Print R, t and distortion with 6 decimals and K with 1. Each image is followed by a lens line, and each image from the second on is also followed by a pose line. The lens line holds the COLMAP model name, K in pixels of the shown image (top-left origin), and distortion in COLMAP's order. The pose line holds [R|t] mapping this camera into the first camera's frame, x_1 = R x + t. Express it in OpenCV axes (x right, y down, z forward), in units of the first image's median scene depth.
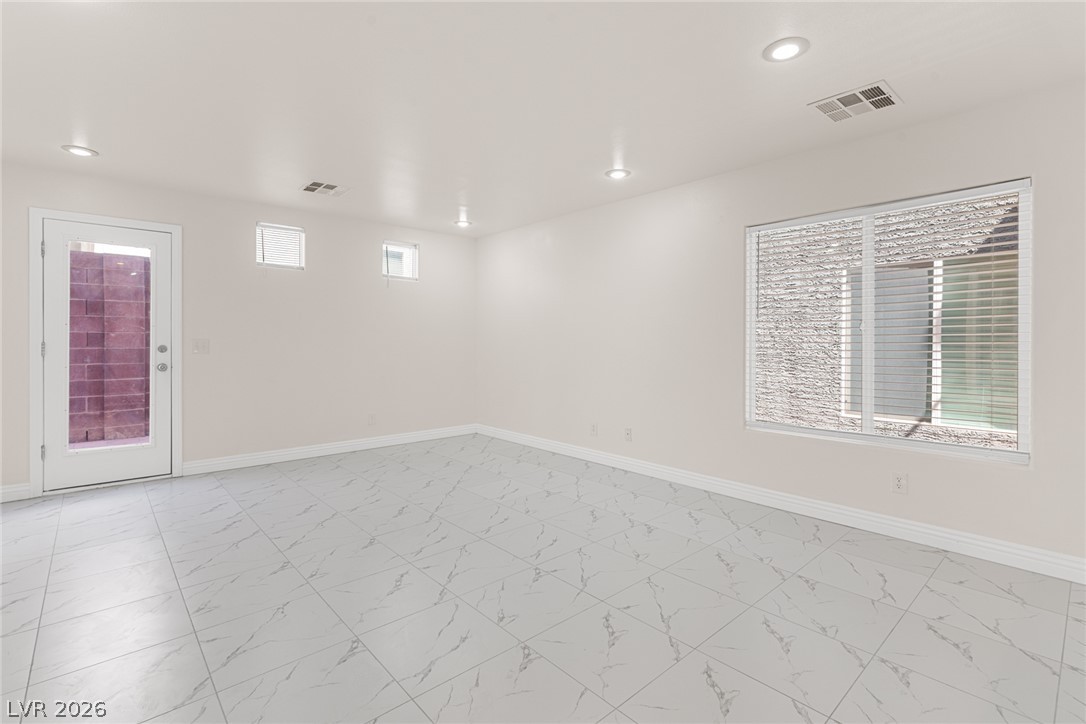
lens RADIAL K [[501.4, 0, 543.3], [0, 501.4, 339.3], [0, 0, 1]] dist [0.005526, 0.000033]
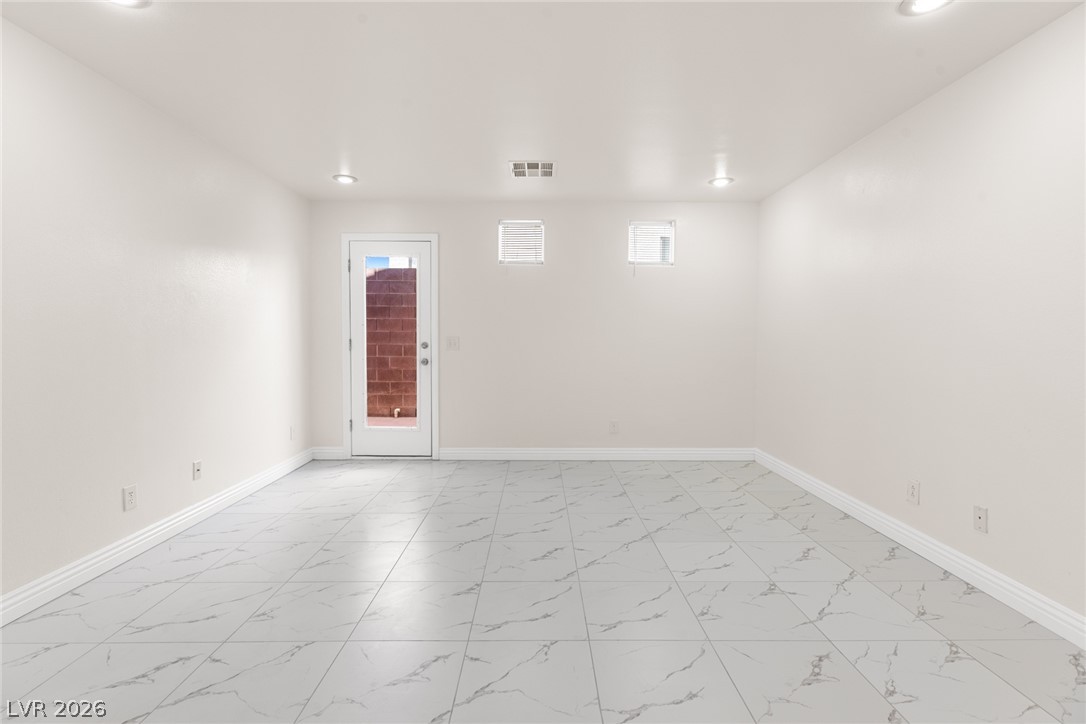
lens RADIAL K [[501.4, 0, 542.5], [0, 501.4, 347.0], [0, 0, 1]] dist [0.005526, 0.000033]
pose [[0.744848, 0.012355, -0.667119, 0.183228], [0.001298, 0.999800, 0.019966, 0.001131], [0.667233, -0.015738, 0.744683, 0.324560]]
